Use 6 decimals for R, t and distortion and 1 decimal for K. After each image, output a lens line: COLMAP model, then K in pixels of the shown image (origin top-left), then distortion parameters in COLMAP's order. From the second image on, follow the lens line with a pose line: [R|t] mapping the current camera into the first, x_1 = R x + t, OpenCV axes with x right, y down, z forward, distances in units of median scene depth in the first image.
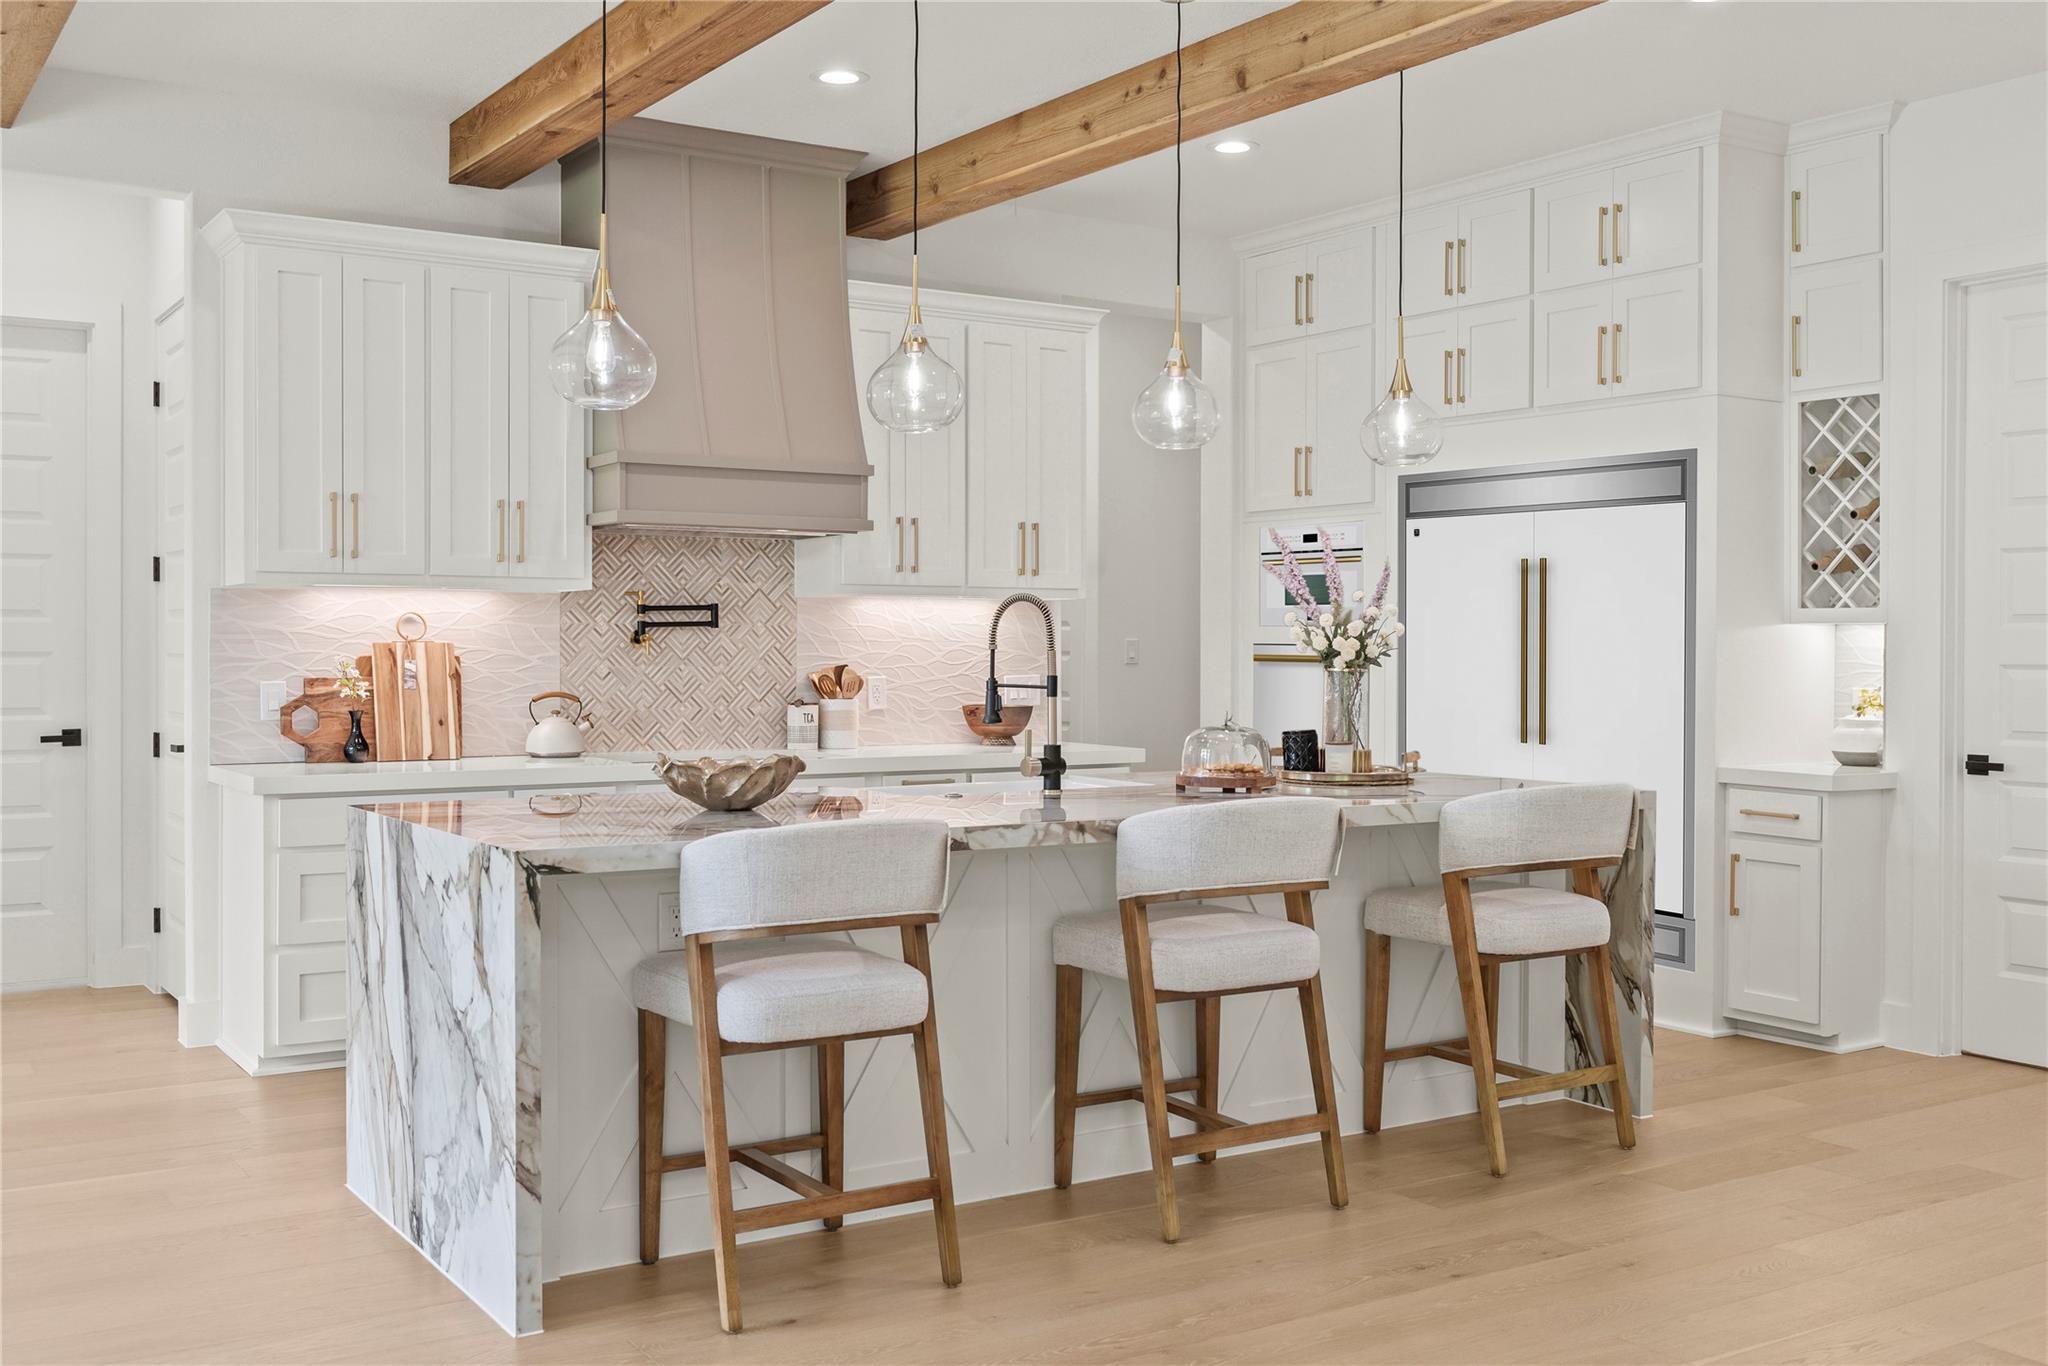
lens RADIAL K [[2009.3, 0, 1021.9], [0, 2009.3, 772.3], [0, 0, 1]] dist [0.016374, -0.002123]
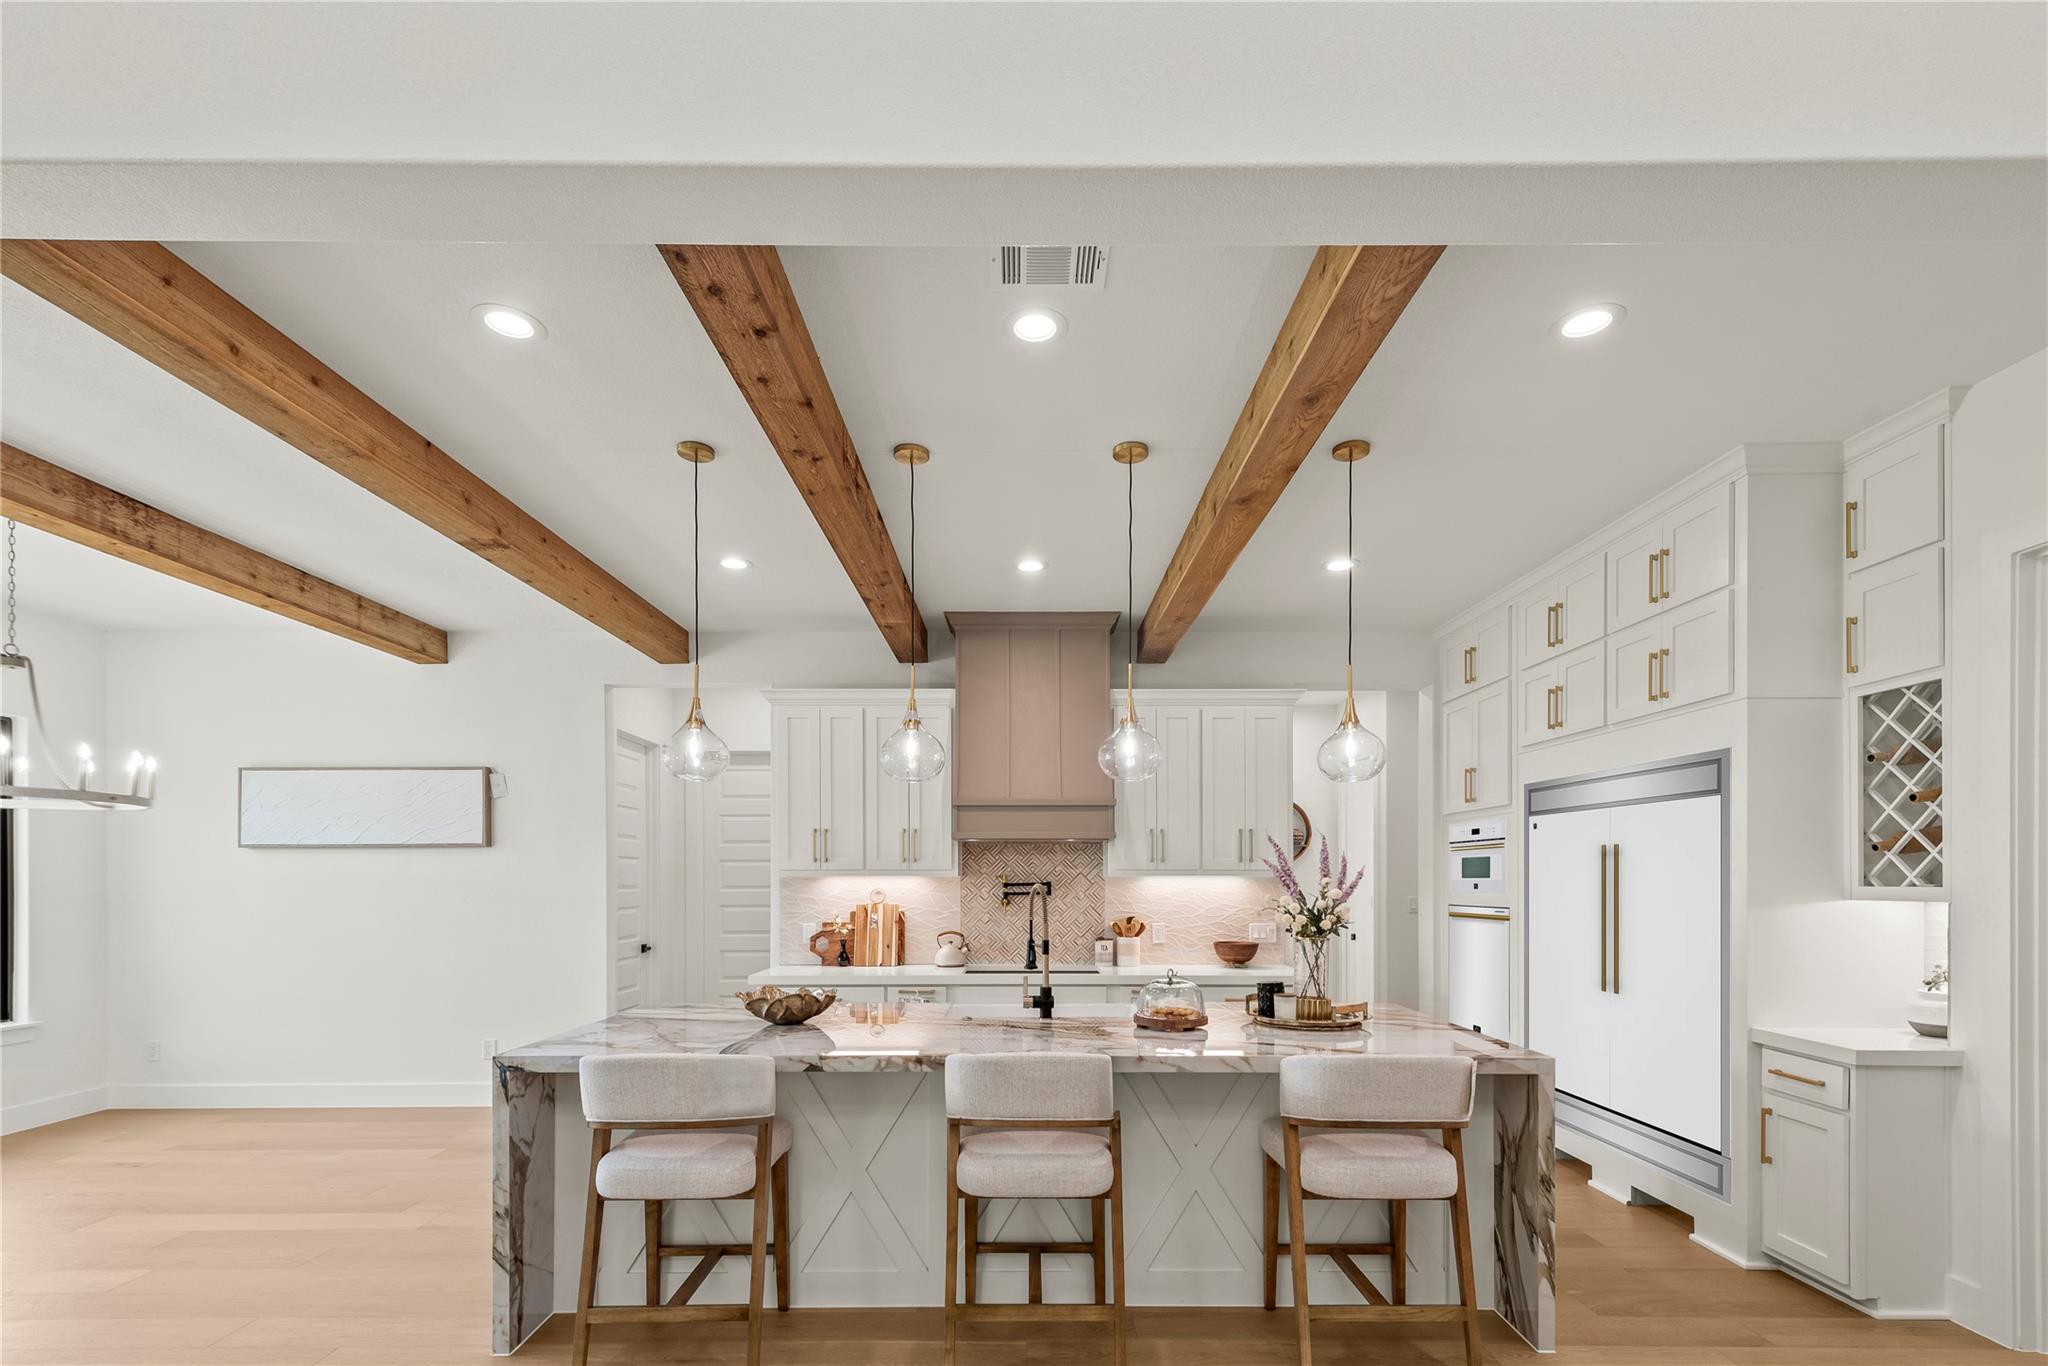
lens RADIAL K [[927.8, 0, 1017.0], [0, 927.8, 917.1], [0, 0, 1]] dist [0.021646, 0.000037]
pose [[0.836268, 0.019049, -0.547989, 0.289726], [-0.033475, 0.999306, -0.016347, -0.042133], [0.547297, 0.032014, 0.836326, 0.334391]]
